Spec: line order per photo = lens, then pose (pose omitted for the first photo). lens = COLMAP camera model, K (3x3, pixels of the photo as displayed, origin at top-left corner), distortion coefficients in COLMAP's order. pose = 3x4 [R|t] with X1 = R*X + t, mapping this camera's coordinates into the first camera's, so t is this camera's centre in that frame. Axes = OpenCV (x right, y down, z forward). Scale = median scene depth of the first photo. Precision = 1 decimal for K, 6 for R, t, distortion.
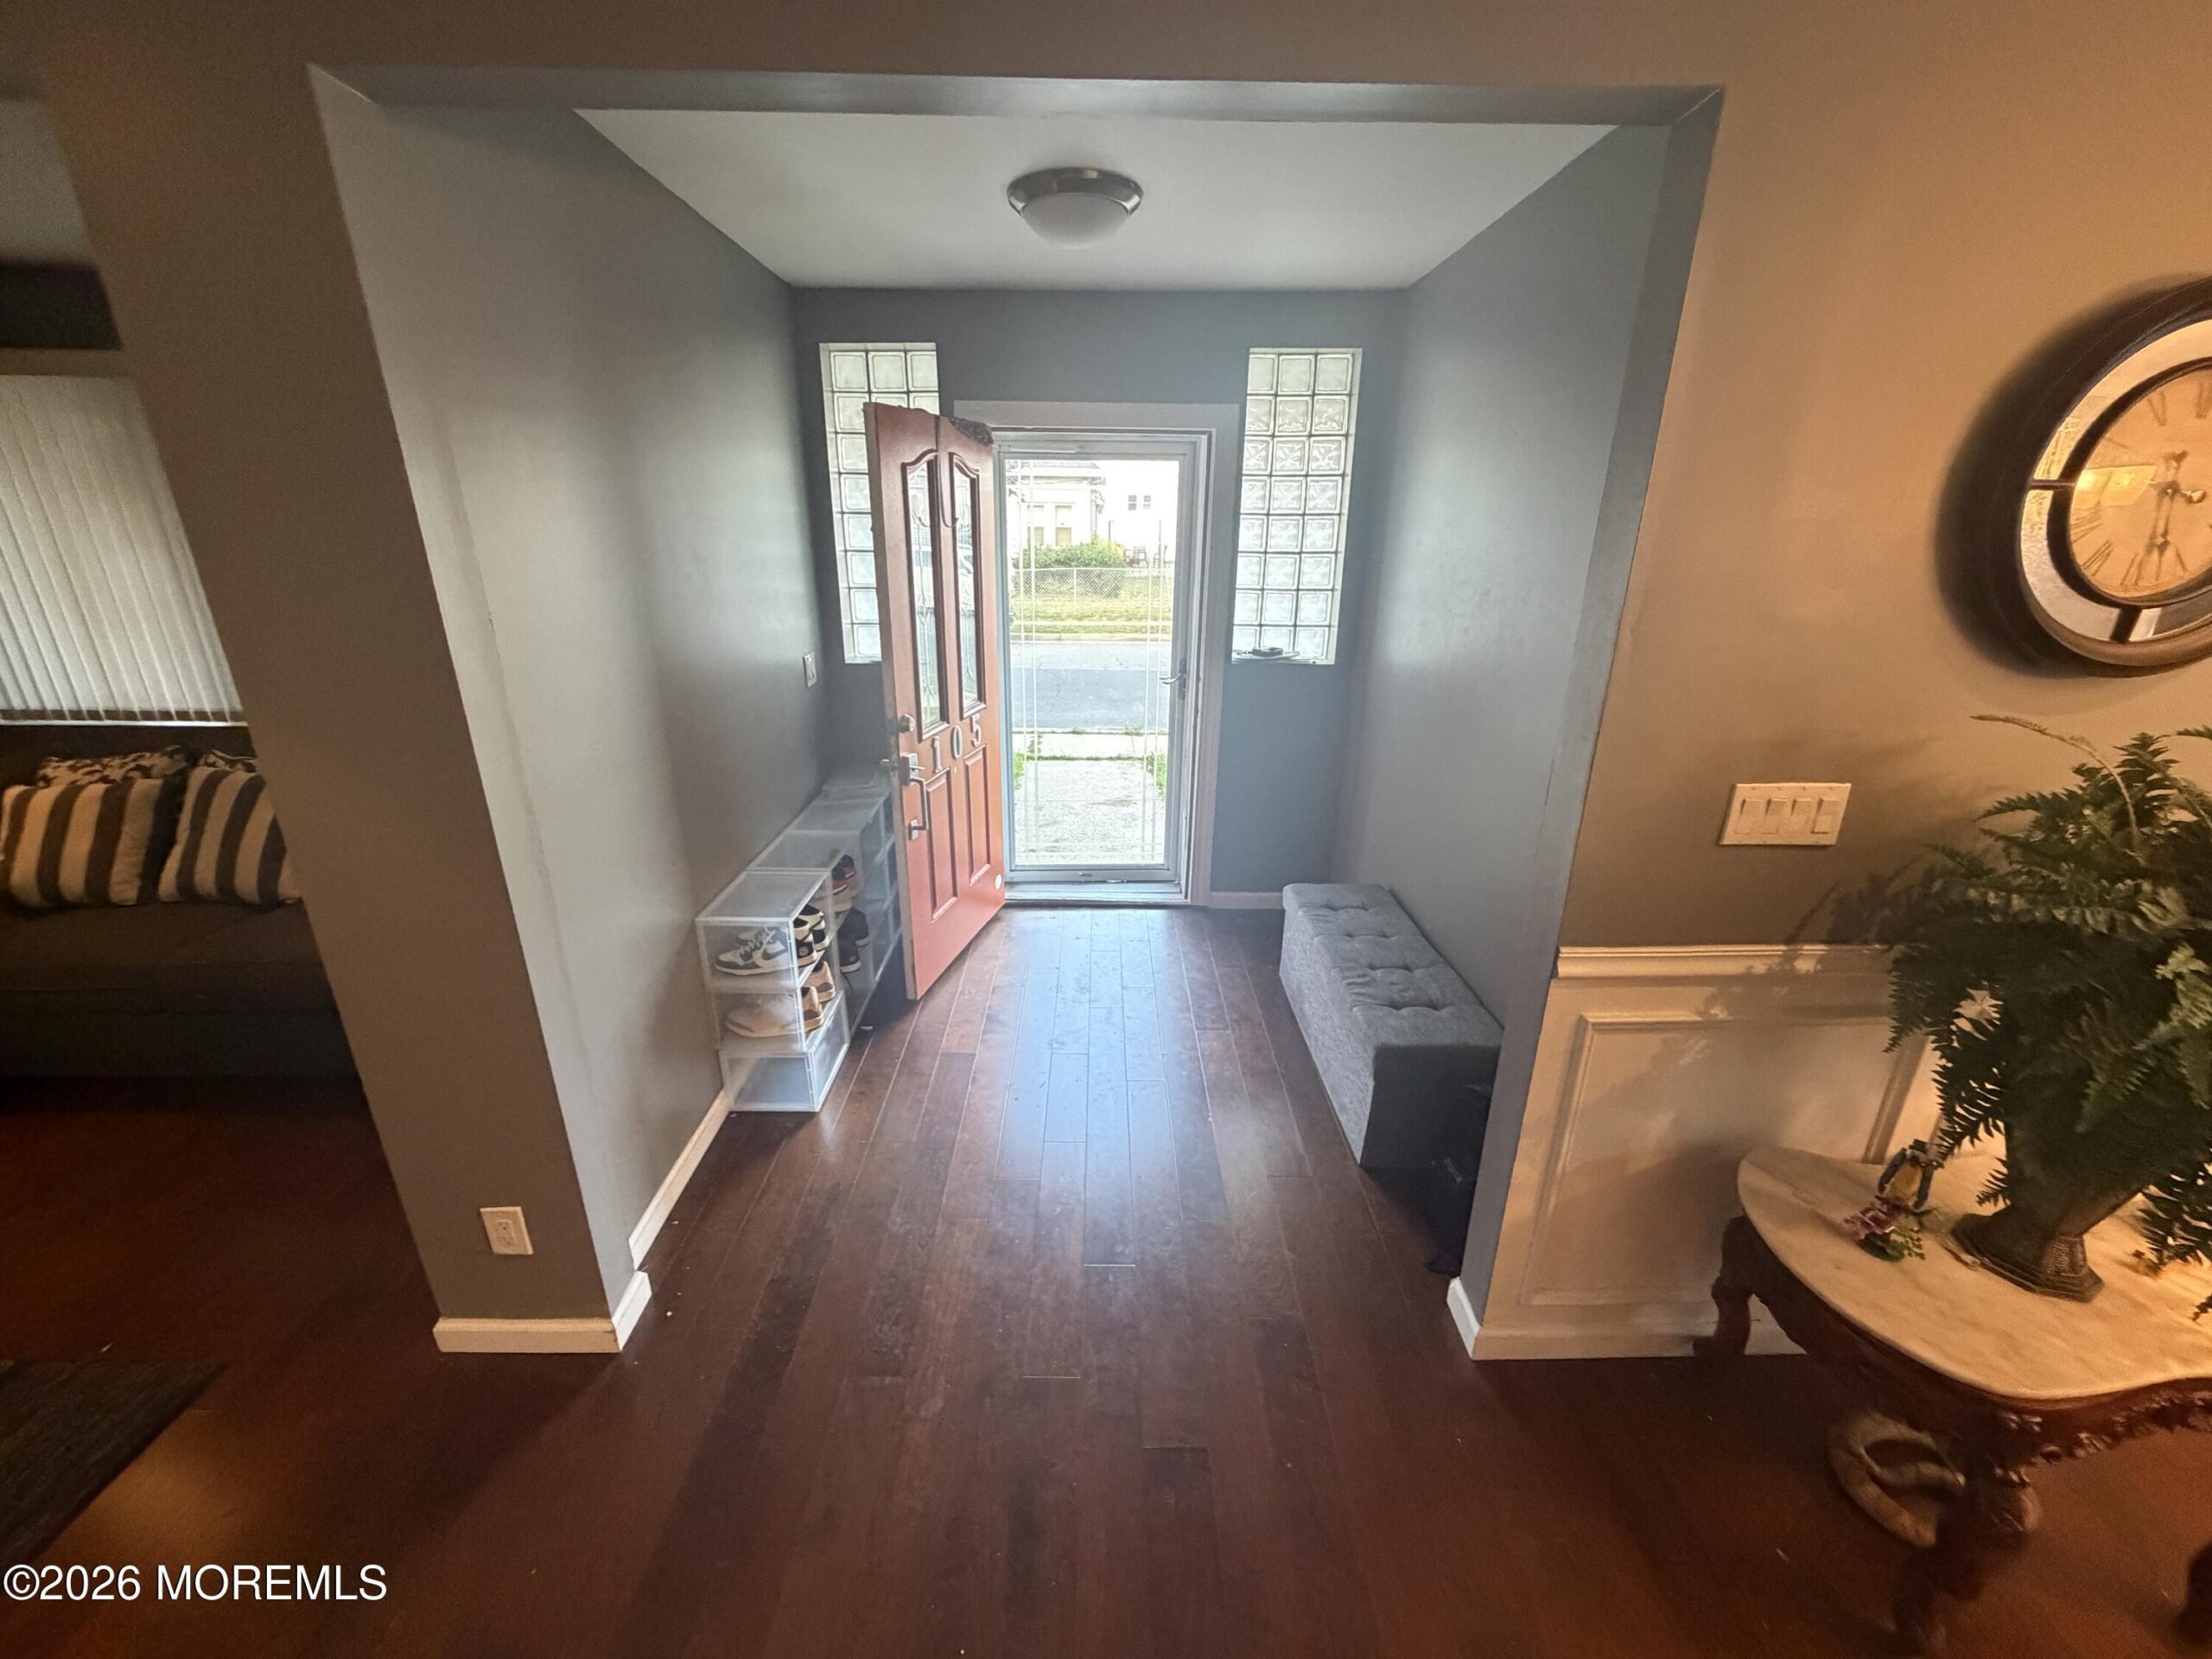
lens RADIAL K [[891.6, 0, 1104.1], [0, 891.6, 815.7], [0, 0, 1]] dist [-0.003843, -0.000295]
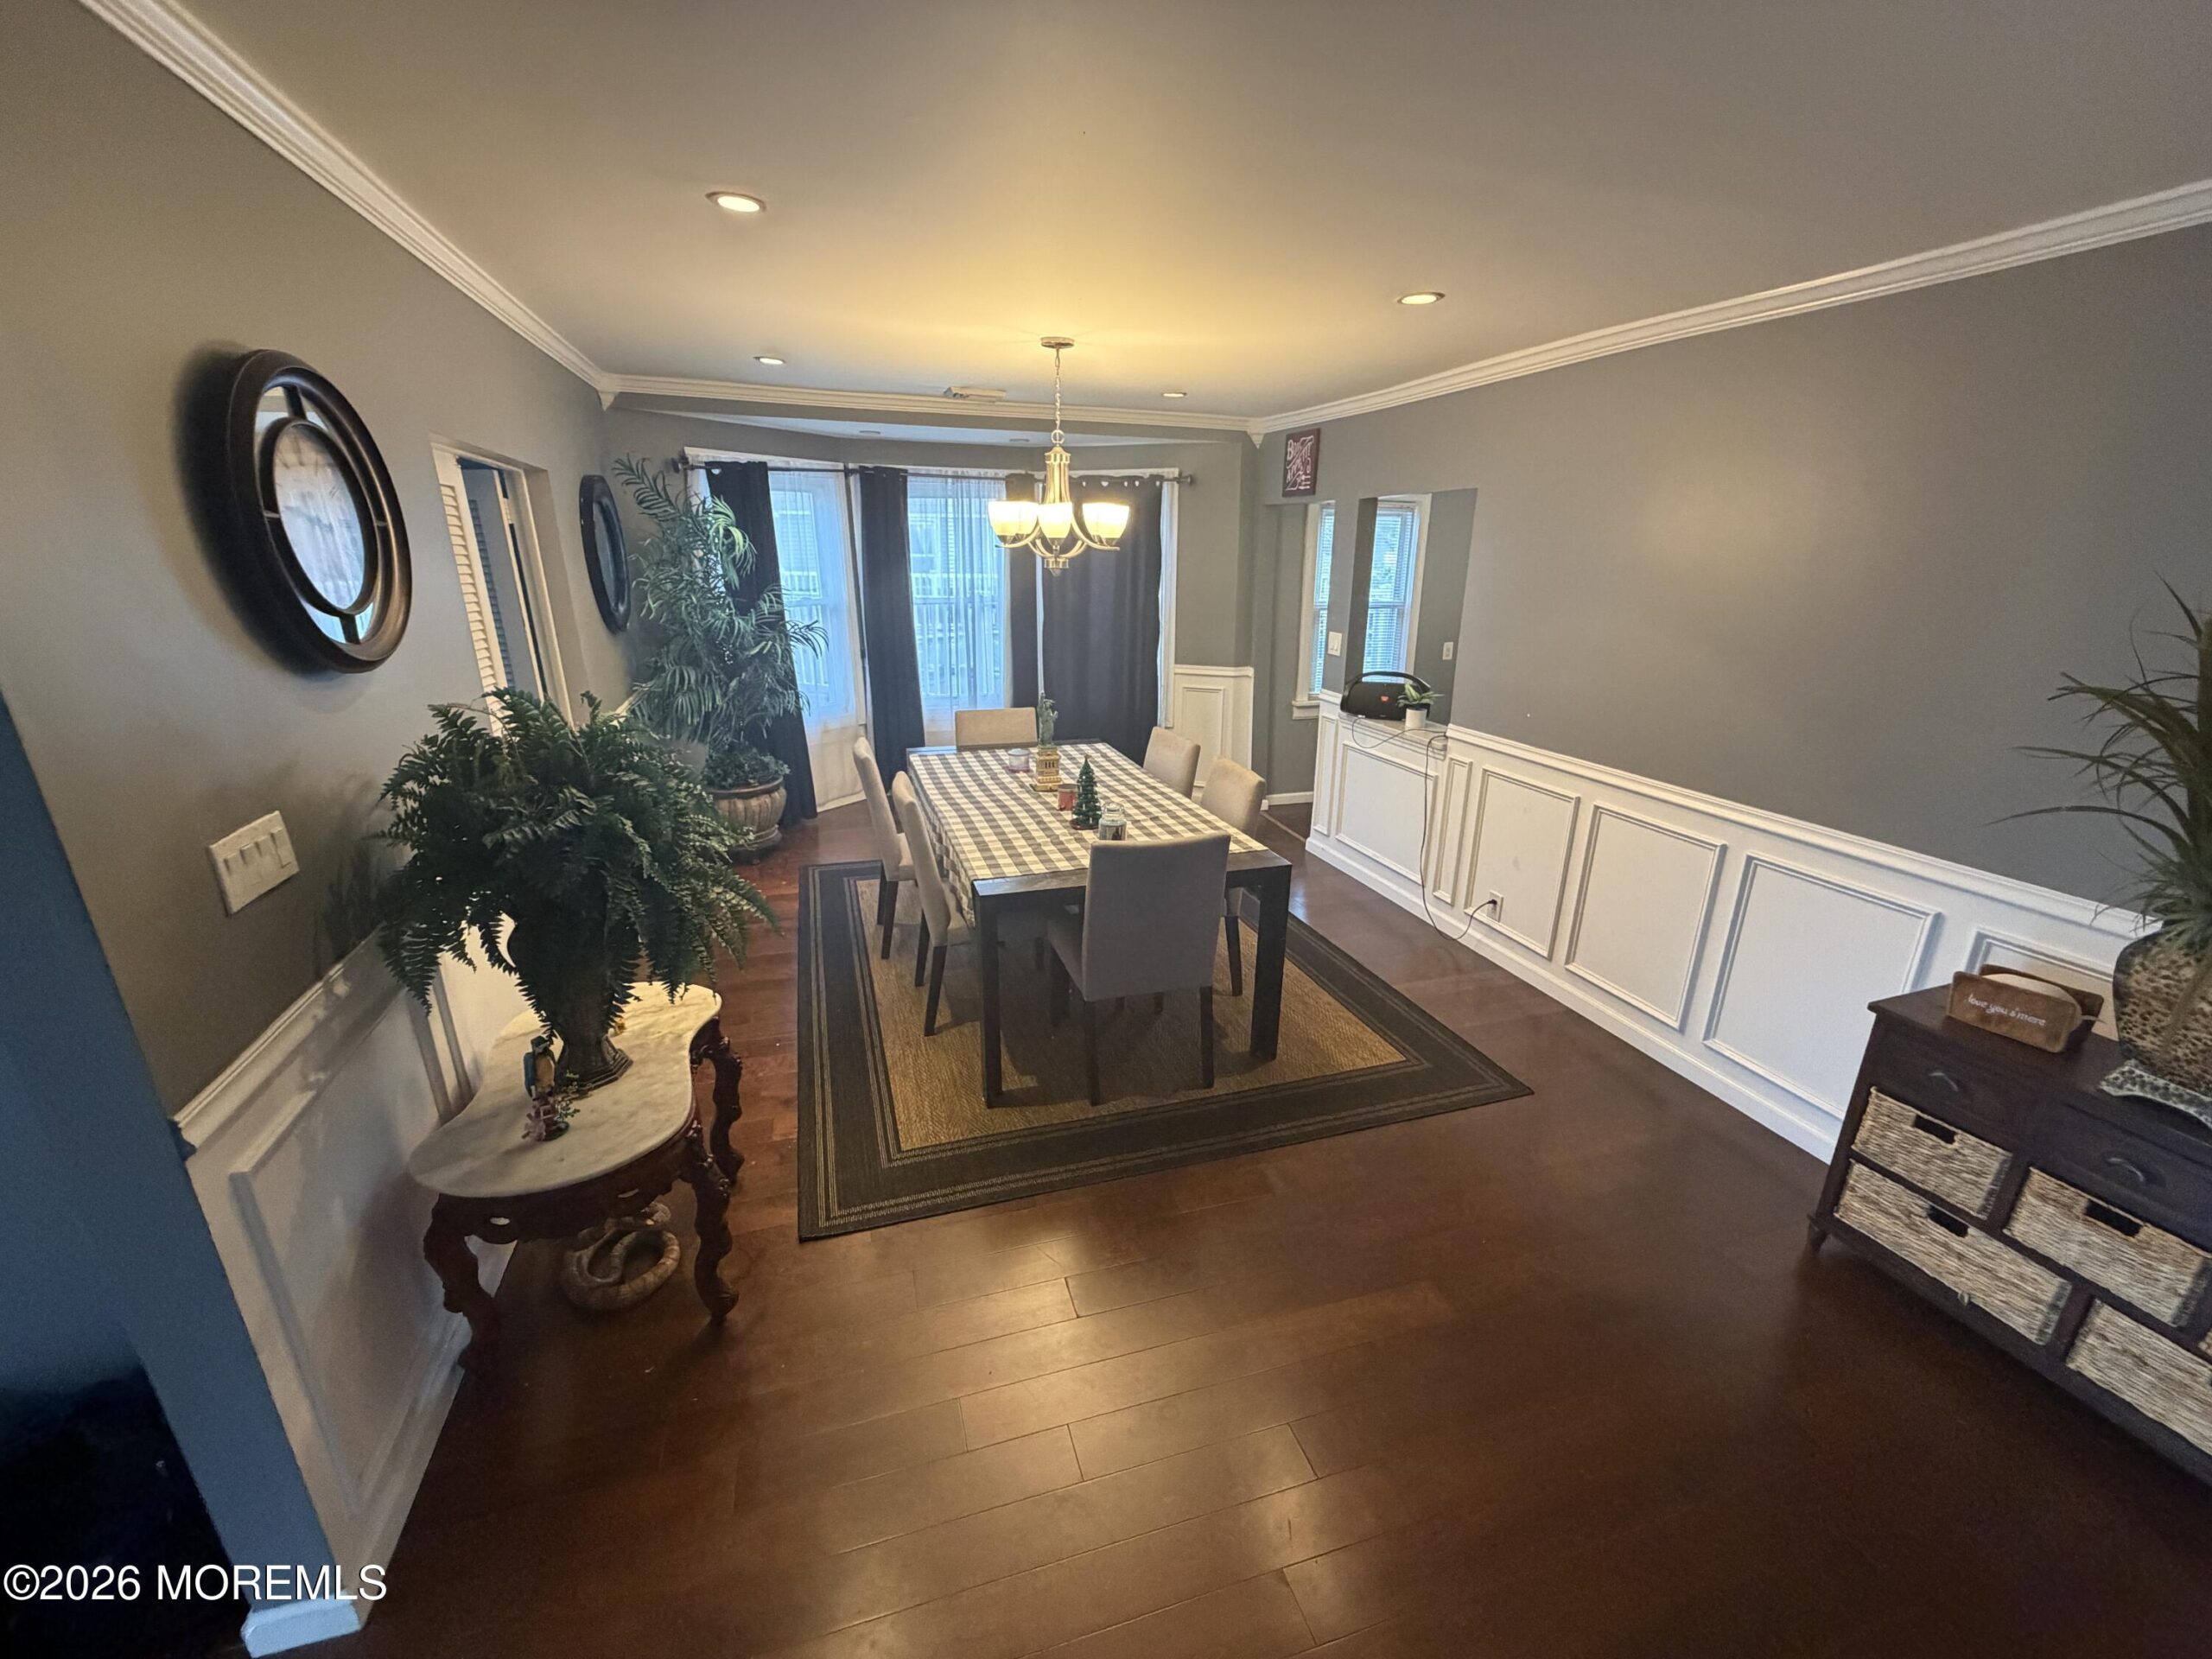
lens RADIAL K [[891.6, 0, 1098.6], [0, 891.6, 848.0], [0, 0, 1]] dist [-0.003843, -0.000295]
pose [[-0.273971, -0.319416, 0.907146, -0.311590], [0.303496, 0.866324, 0.396702, -0.110036], [-0.912595, 0.384000, -0.140406, 0.303724]]
